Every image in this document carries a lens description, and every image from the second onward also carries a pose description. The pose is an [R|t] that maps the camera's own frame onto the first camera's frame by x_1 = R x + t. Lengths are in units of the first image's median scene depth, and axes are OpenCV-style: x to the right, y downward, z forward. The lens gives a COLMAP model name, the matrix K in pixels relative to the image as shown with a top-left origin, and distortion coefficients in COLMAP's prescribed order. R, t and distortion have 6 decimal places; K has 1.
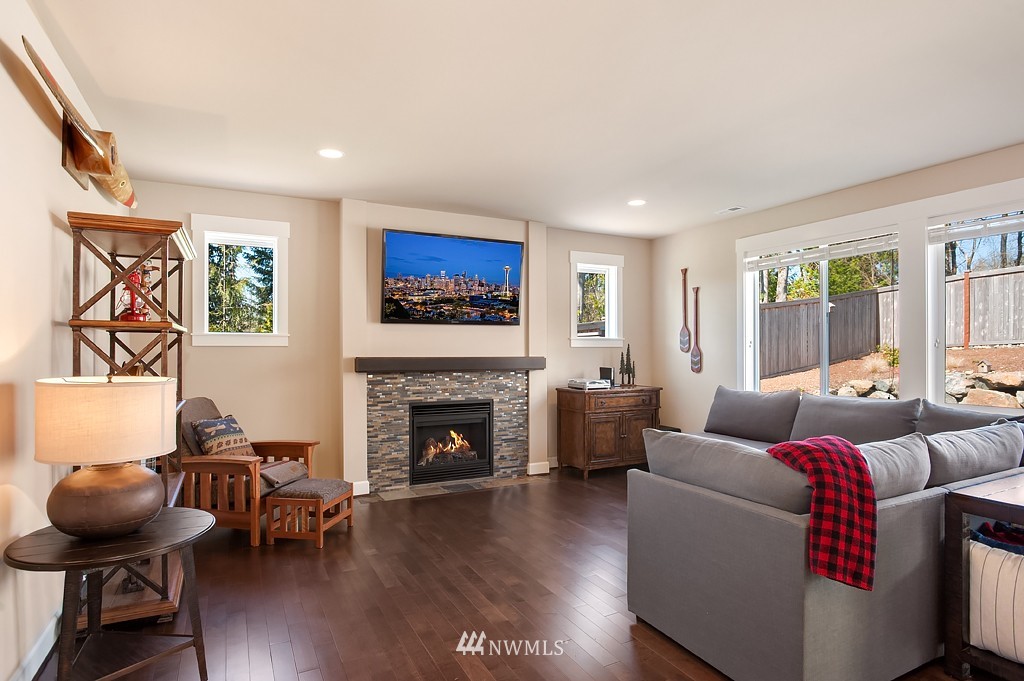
lens RADIAL K [[545.5, 0, 516.7], [0, 545.5, 346.9], [0, 0, 1]] dist [-0.016057, -0.000699]
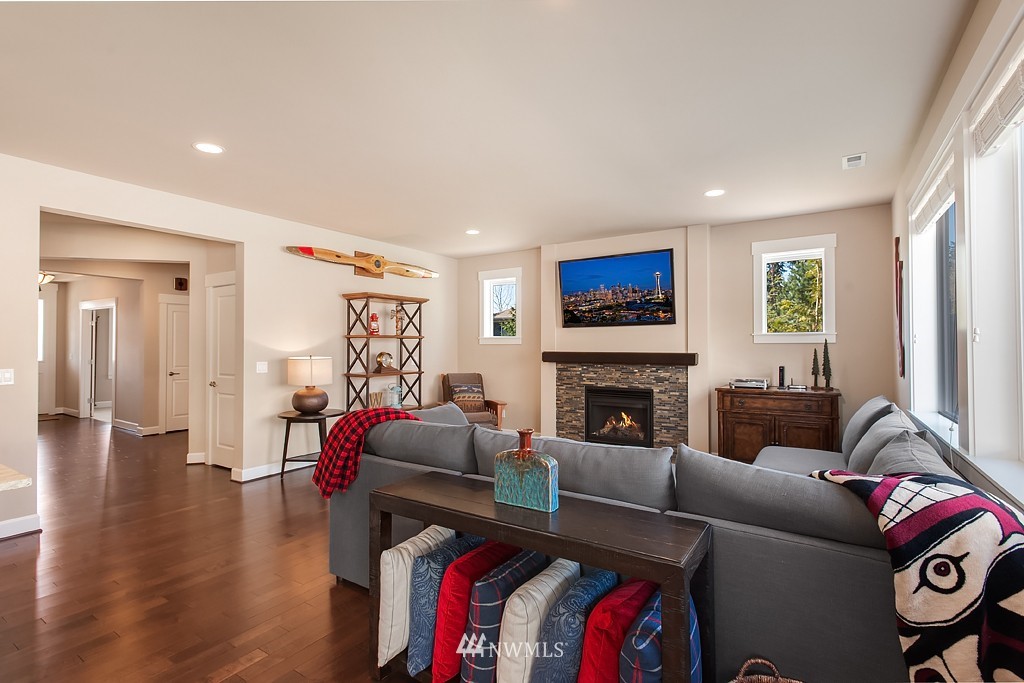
lens RADIAL K [[483.4, 0, 512.0], [0, 483.4, 341.5], [0, 0, 1]] dist [0.022776, -0.000088]
pose [[0.492135, -0.010724, -0.870453, 0.734018], [0.004812, 0.999942, -0.009599, 0.003761], [0.870506, 0.000535, 0.492158, 0.252443]]
